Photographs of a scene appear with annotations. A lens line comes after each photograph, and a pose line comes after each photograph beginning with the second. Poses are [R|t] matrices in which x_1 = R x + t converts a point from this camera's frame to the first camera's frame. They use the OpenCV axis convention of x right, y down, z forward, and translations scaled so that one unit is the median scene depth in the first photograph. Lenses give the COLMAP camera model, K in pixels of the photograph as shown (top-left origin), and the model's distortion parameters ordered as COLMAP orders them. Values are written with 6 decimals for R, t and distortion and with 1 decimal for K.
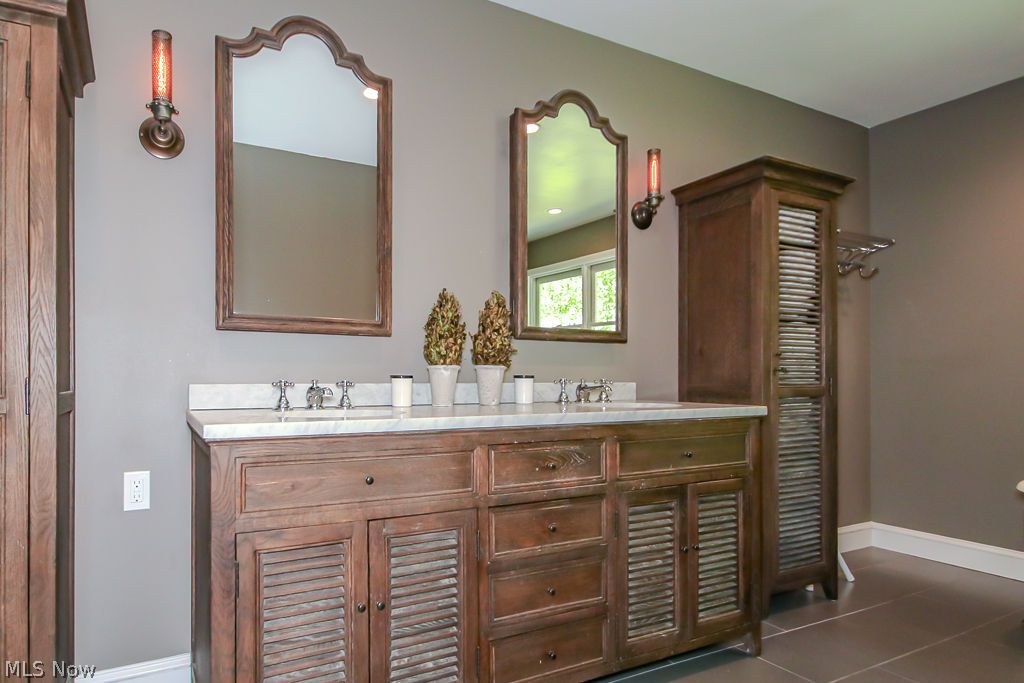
lens RADIAL K [[499.5, 0, 512.3], [0, 499.5, 390.8], [0, 0, 1]] dist [-0.001089, -0.000066]
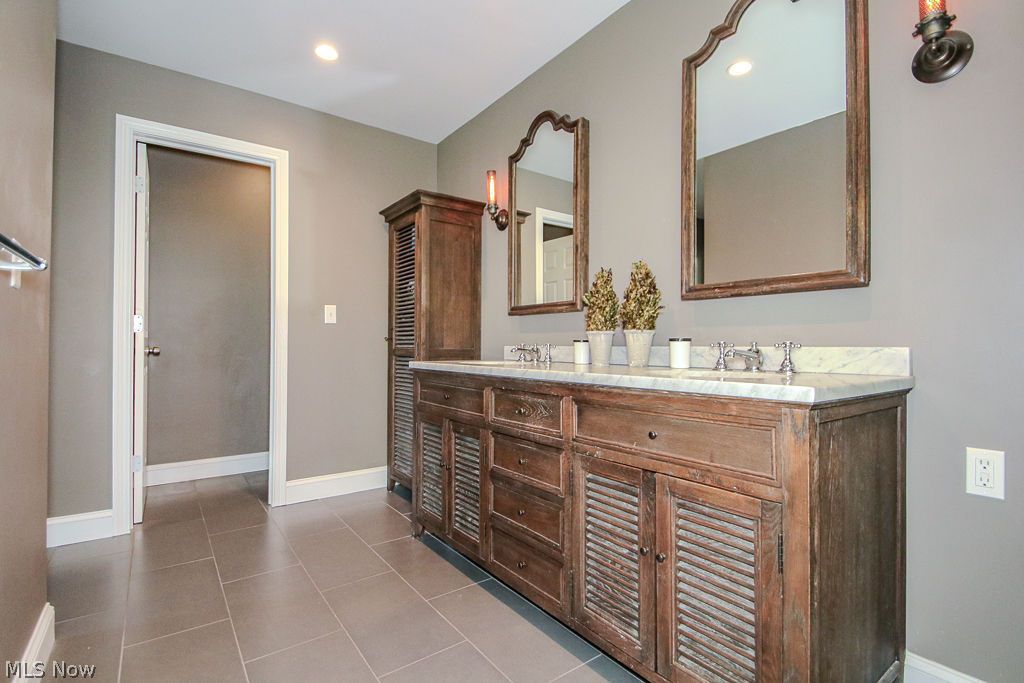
lens RADIAL K [[477.2, 0, 509.3], [0, 477.2, 343.9], [0, 0, 1]] dist [0.002371, -0.000150]
pose [[0.203161, 0.000154, -0.979145, 1.062368], [-0.024672, 0.999683, -0.004962, -0.009622], [0.978834, 0.025166, 0.203101, 0.619545]]
